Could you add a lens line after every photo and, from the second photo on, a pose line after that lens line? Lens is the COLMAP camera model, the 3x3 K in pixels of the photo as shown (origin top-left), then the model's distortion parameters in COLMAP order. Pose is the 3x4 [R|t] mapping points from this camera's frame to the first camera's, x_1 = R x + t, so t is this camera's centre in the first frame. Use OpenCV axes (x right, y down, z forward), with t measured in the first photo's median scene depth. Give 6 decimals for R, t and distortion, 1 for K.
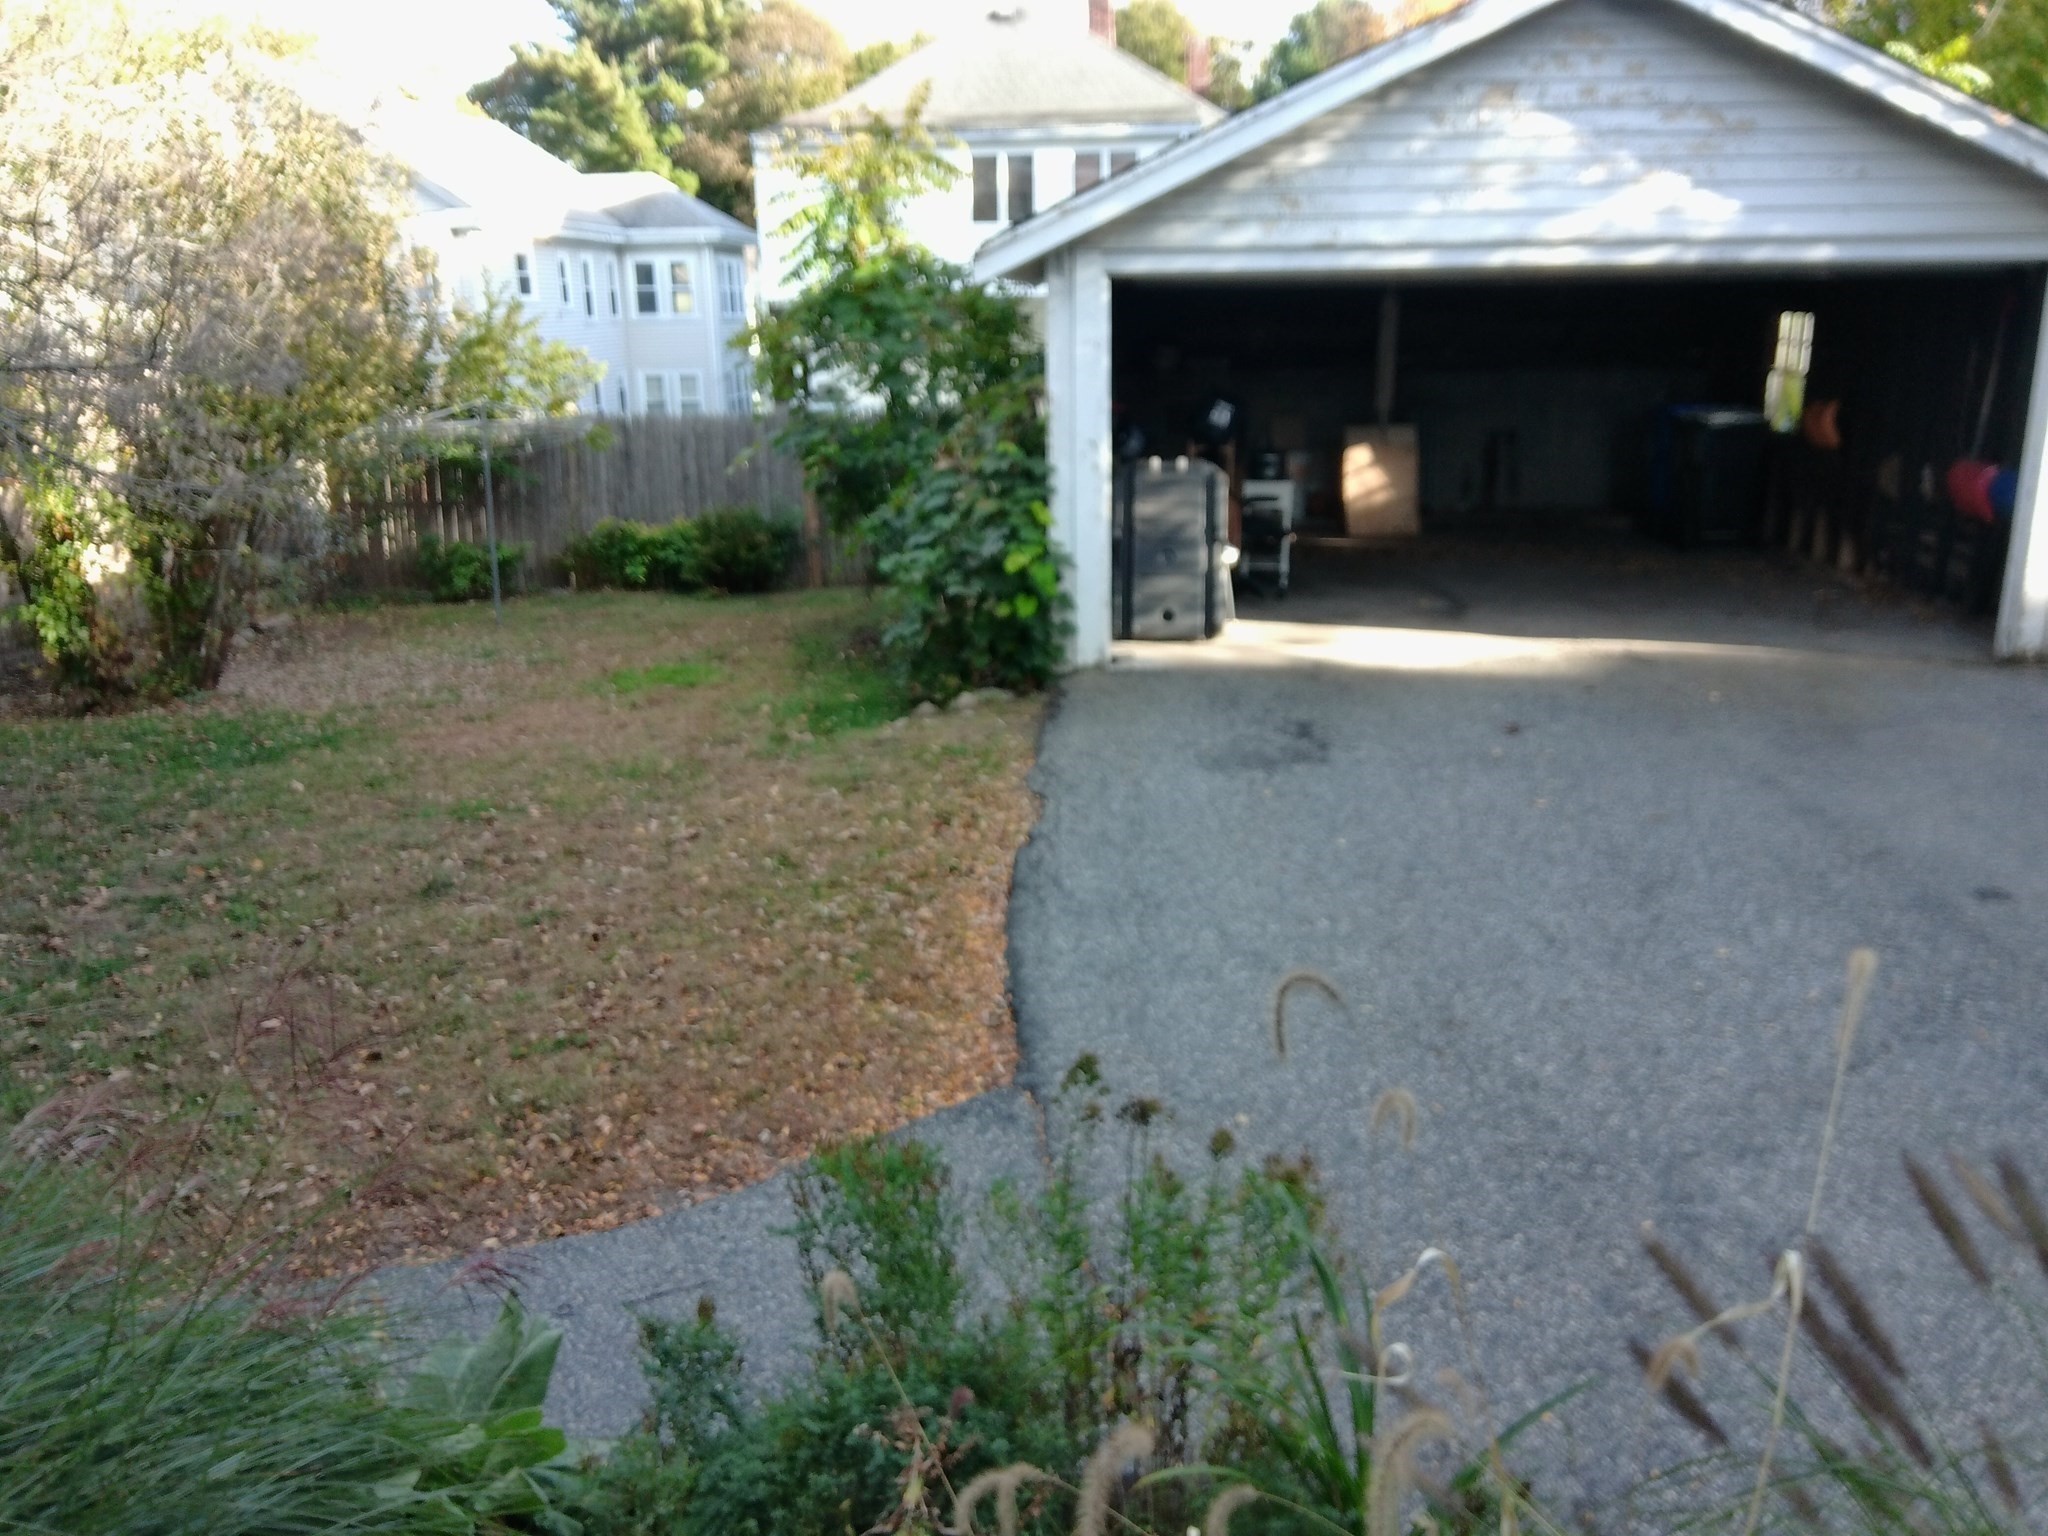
lens RADIAL K [[1617.2, 0, 1018.3], [0, 1617.2, 772.3], [0, 0, 1]] dist [0.125665, -0.245416]
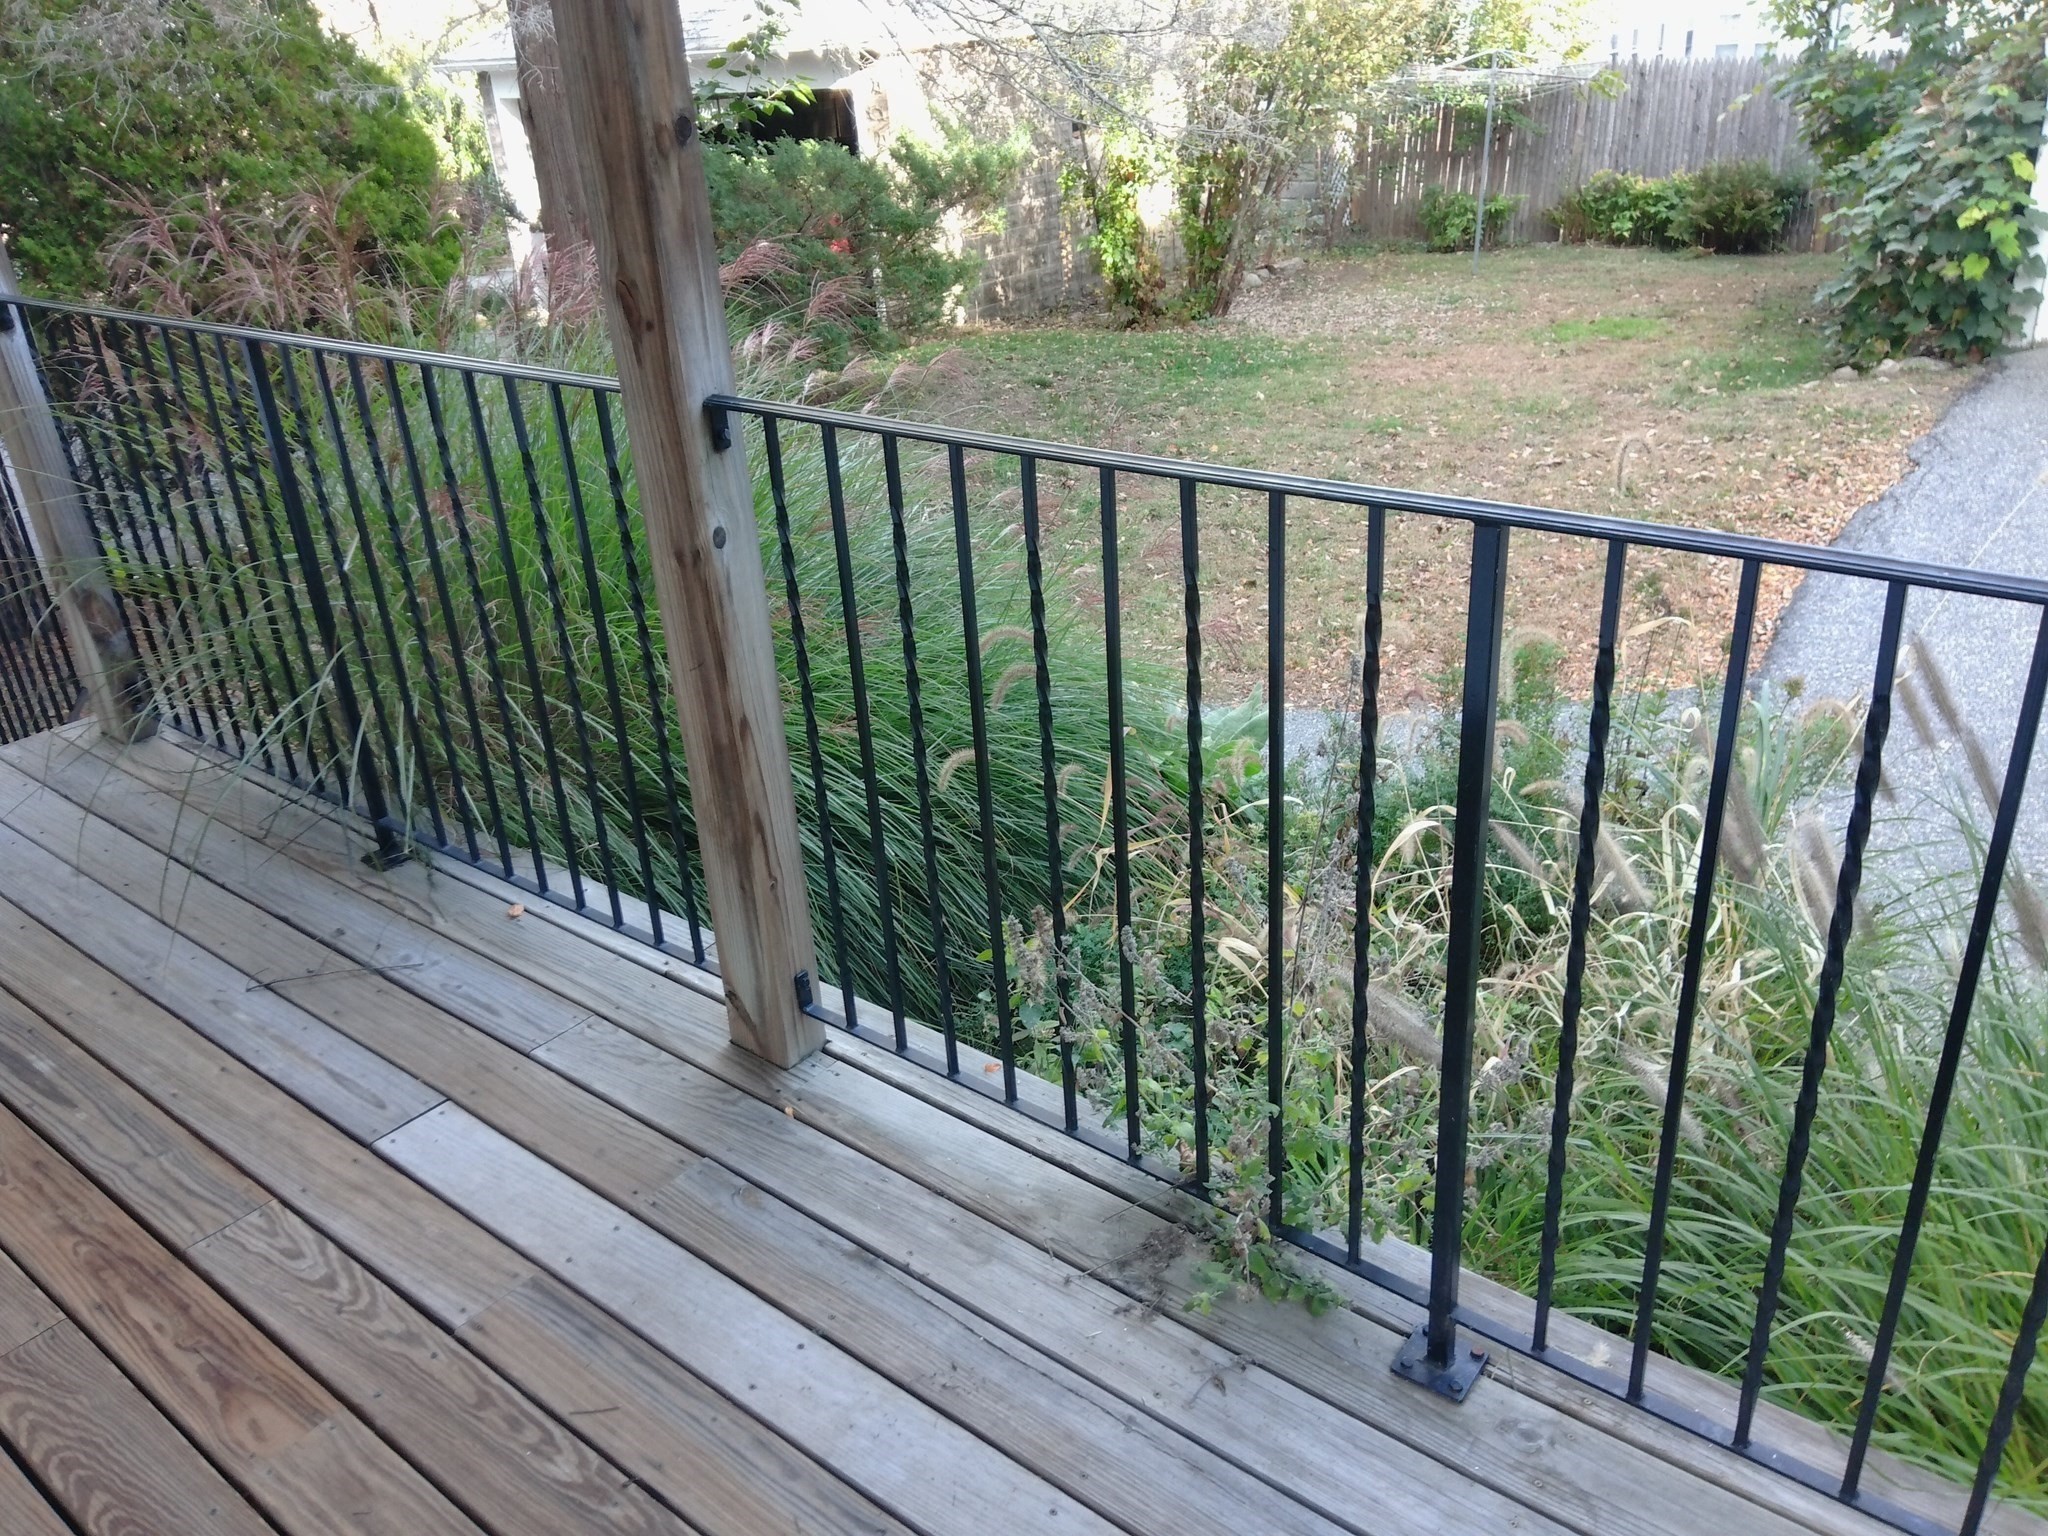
lens RADIAL K [[1564.6, 0, 1014.6], [0, 1564.6, 773.7], [0, 0, 1]] dist [0.084125, -0.109939]
pose [[0.821357, 0.220790, -0.525951, 0.077302], [-0.108490, 0.965687, 0.235963, 0.019591], [0.560002, -0.136749, 0.817127, -0.088602]]
